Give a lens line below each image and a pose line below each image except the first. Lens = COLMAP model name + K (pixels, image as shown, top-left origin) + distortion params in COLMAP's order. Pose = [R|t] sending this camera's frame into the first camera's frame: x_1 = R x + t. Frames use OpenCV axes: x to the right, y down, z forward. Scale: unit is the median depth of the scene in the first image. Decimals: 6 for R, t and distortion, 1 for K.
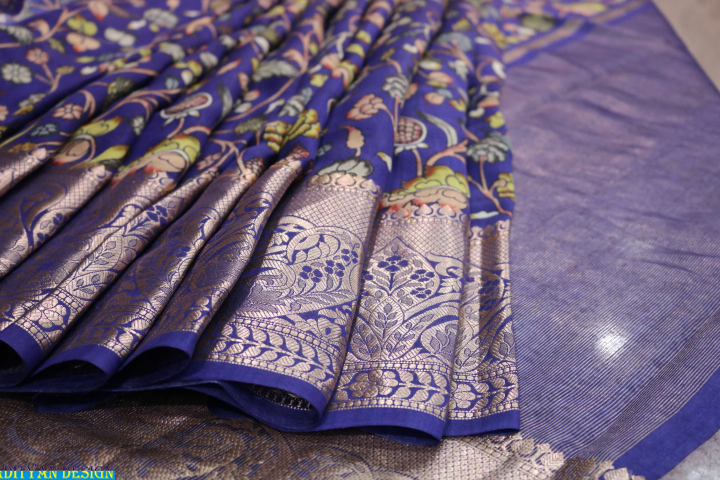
lens RADIAL K [[829.7, 0, 360.0], [0, 829.7, 240.0], [0, 0, 1]] dist [-0.001894, 0.015336]
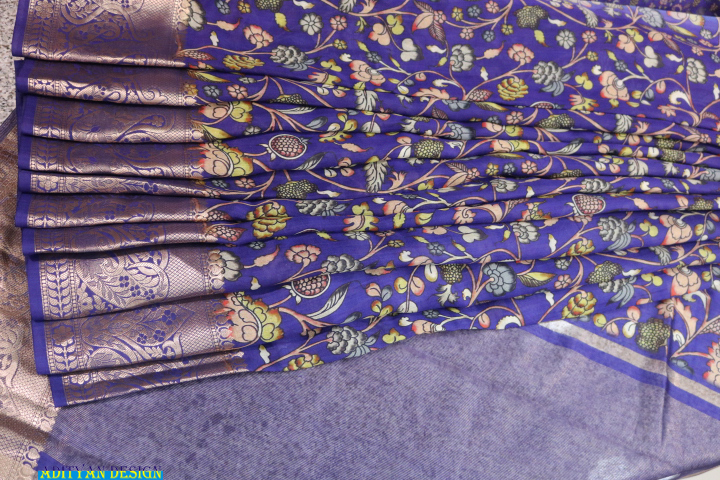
lens RADIAL K [[829.7, 0, 360.0], [0, 829.7, 240.0], [0, 0, 1]] dist [-0.001894, 0.015336]
pose [[0.371449, 0.877857, -0.302312, 0.605755], [-0.680392, 0.478922, 0.554707, -1.365513], [0.631738, -0.000354, 0.775182, -0.122226]]
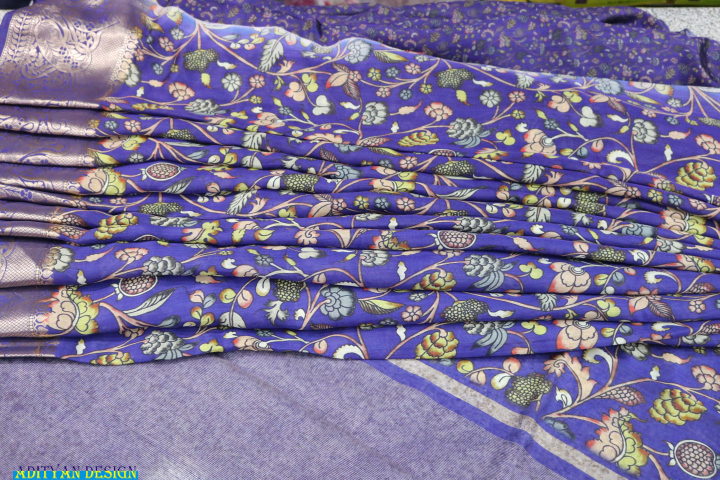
lens RADIAL K [[829.7, 0, 360.0], [0, 829.7, 240.0], [0, 0, 1]] dist [-0.001894, 0.015336]
pose [[0.168940, 0.765336, -0.621063, 1.303746], [-0.525413, 0.603054, 0.600223, -1.696437], [0.833907, 0.224913, 0.503997, 0.723588]]
